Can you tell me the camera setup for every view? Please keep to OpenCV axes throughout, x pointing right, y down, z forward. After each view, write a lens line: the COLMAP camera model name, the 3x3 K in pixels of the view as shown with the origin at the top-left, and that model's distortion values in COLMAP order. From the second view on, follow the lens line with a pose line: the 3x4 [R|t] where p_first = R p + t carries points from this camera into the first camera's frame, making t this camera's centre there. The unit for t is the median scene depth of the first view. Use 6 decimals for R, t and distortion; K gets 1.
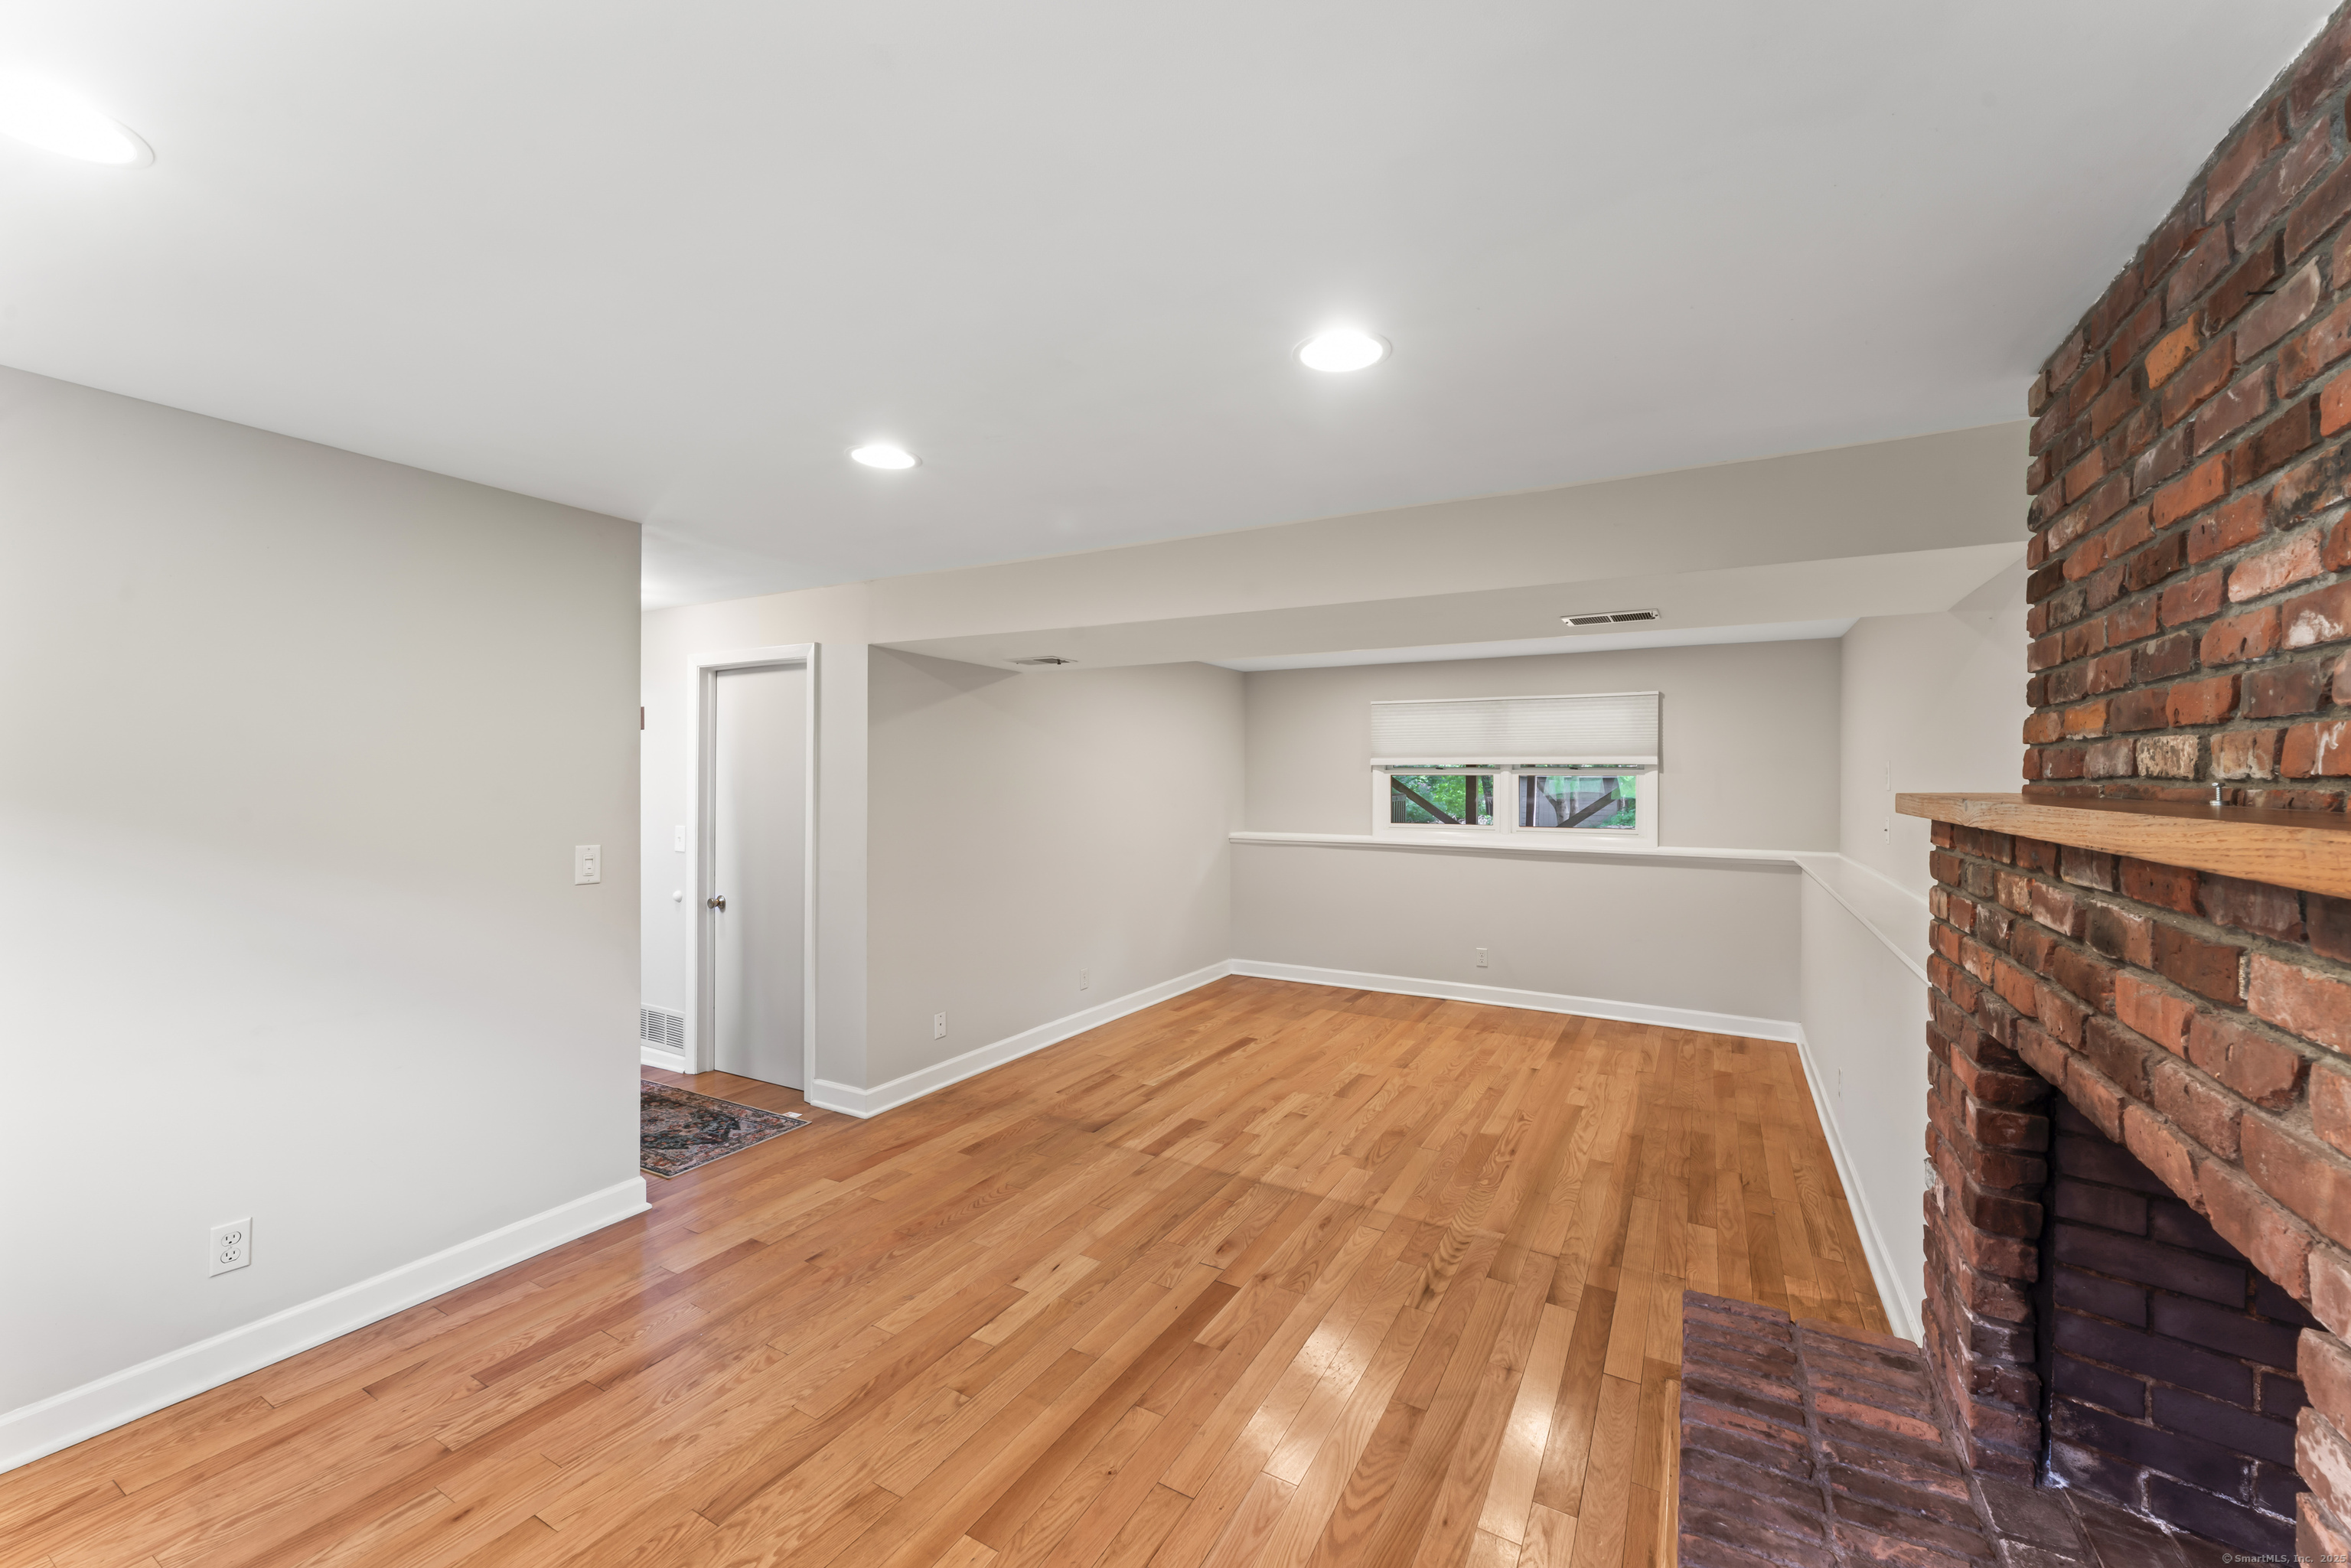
lens RADIAL K [[931.0, 0, 1177.0], [0, 931.0, 792.6], [0, 0, 1]] dist [-0.002323, -0.000334]
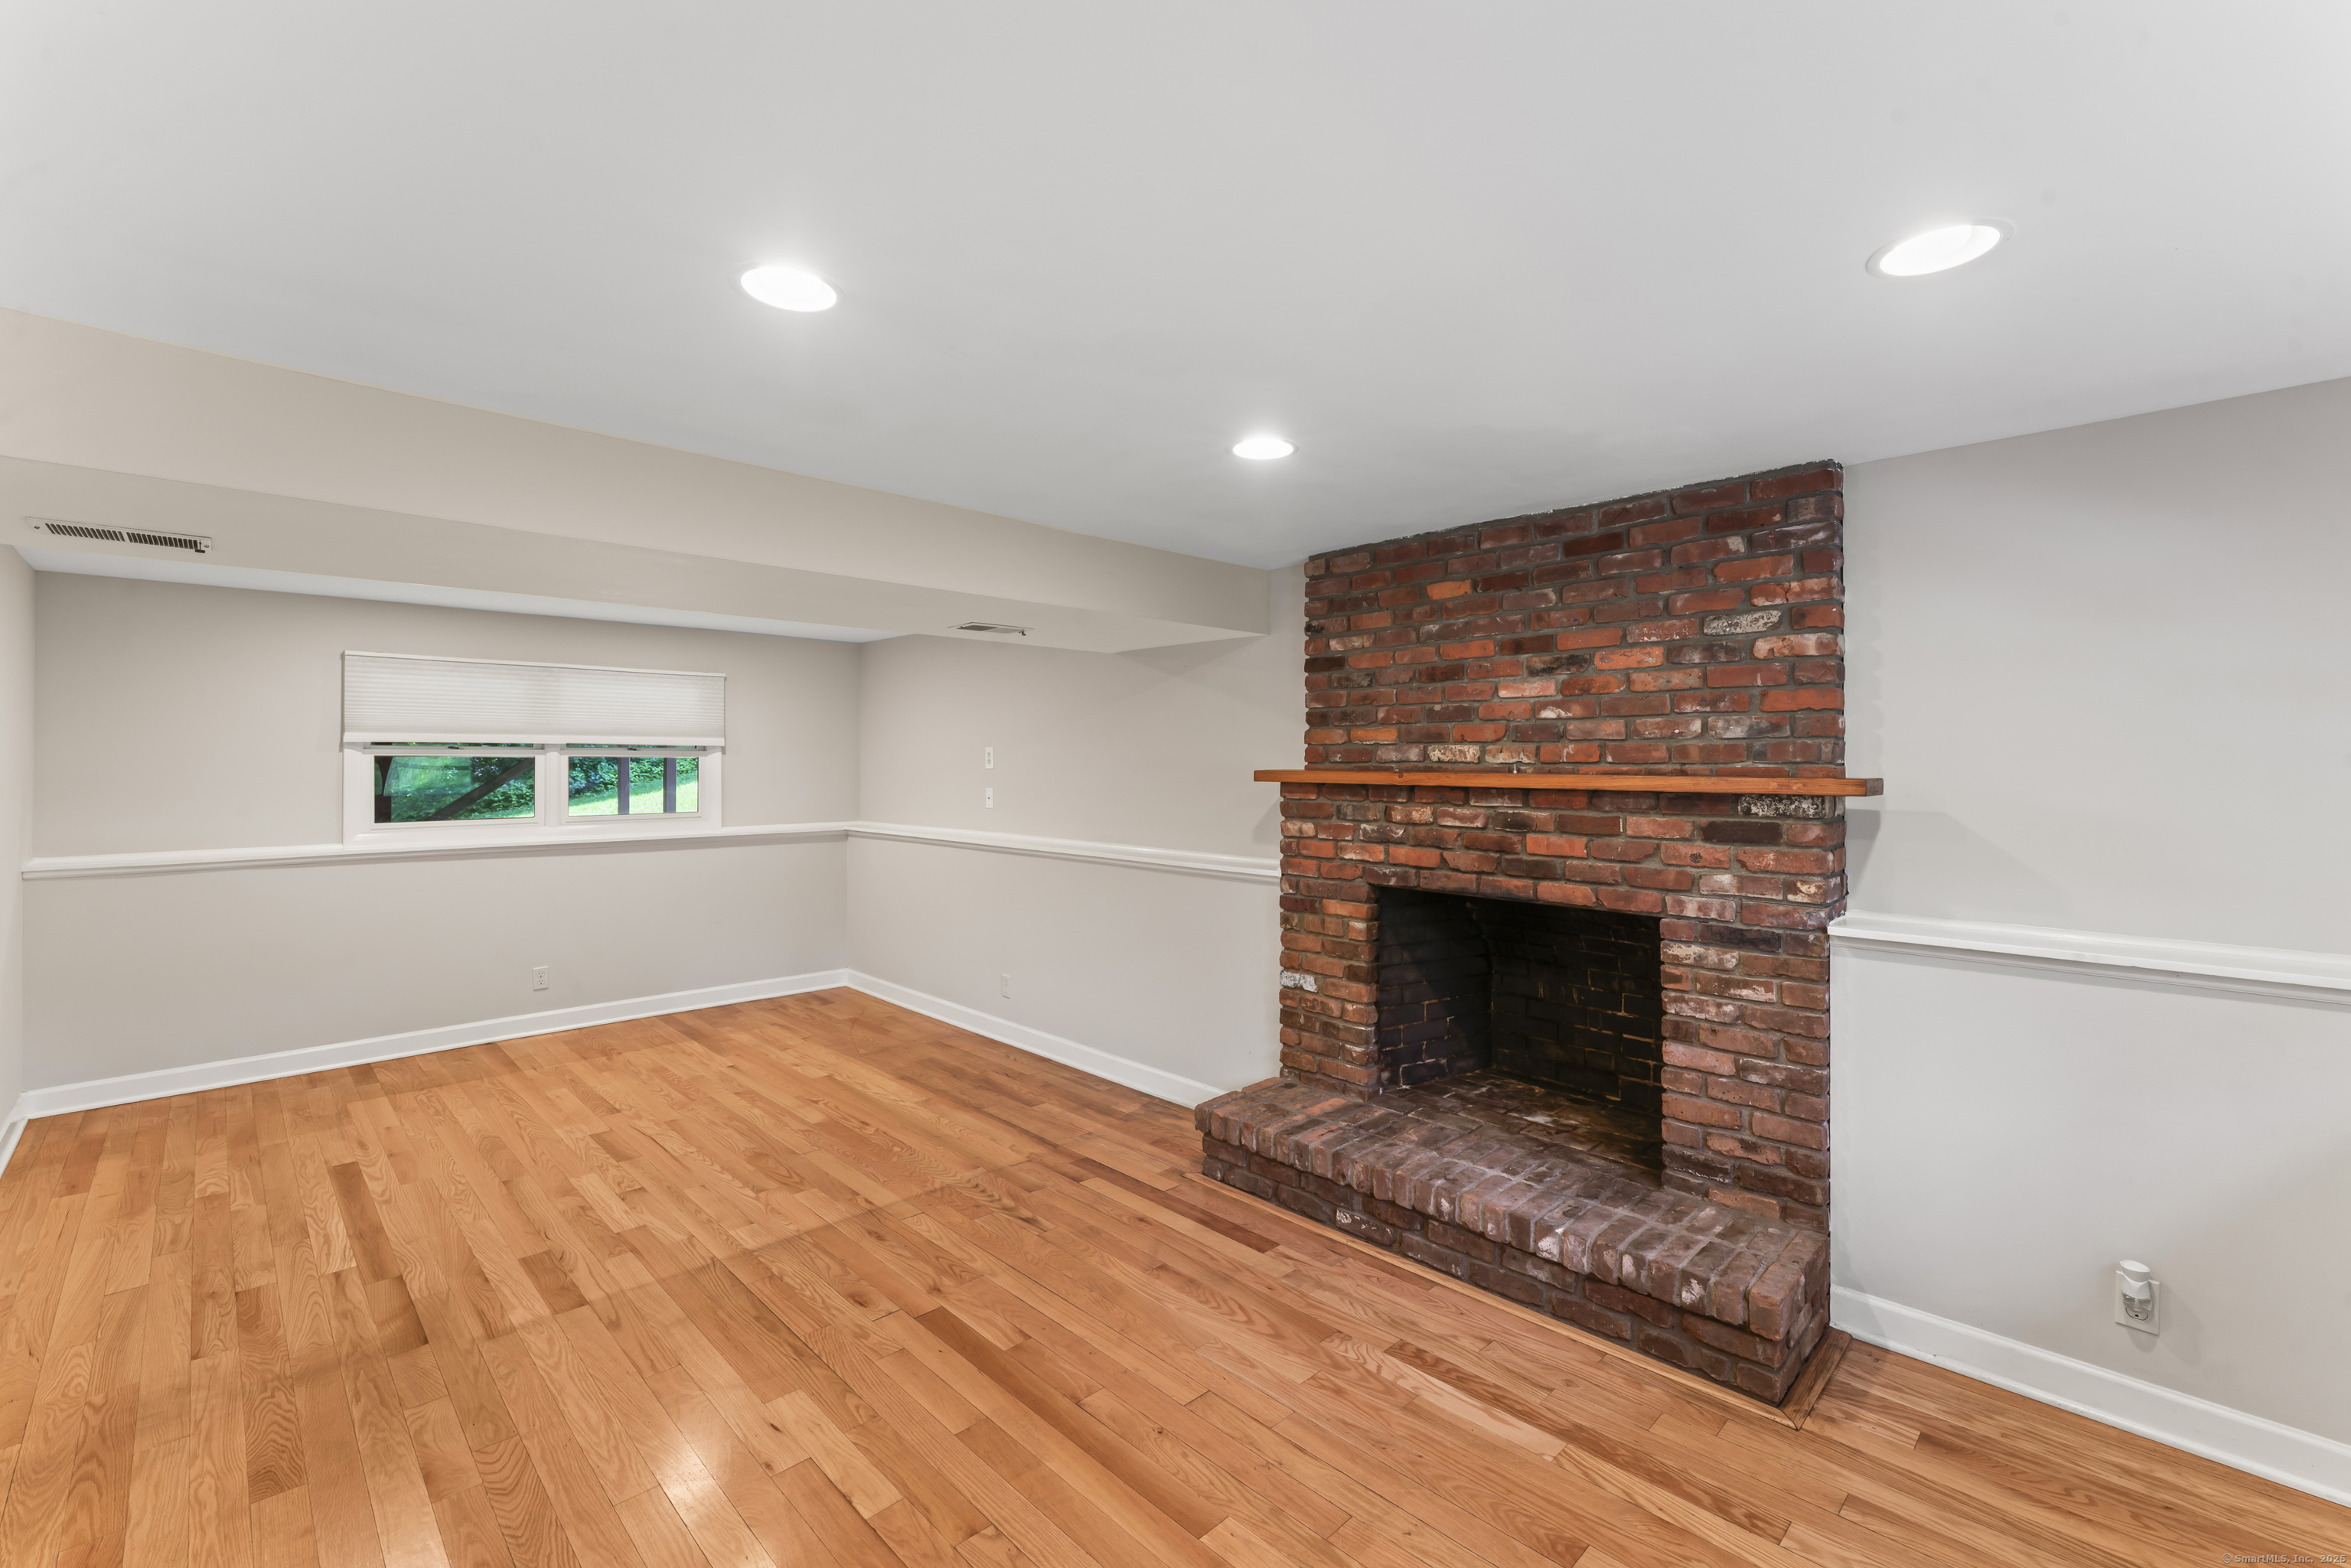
lens RADIAL K [[1003.8, 0, 1178.8], [0, 1003.8, 761.7], [0, 0, 1]] dist [-0.004688, 0.000539]
pose [[0.271847, -0.005926, 0.962322, -0.631450], [0.015111, 0.999884, 0.001889, -0.012330], [-0.962222, 0.014028, 0.271905, 0.366134]]
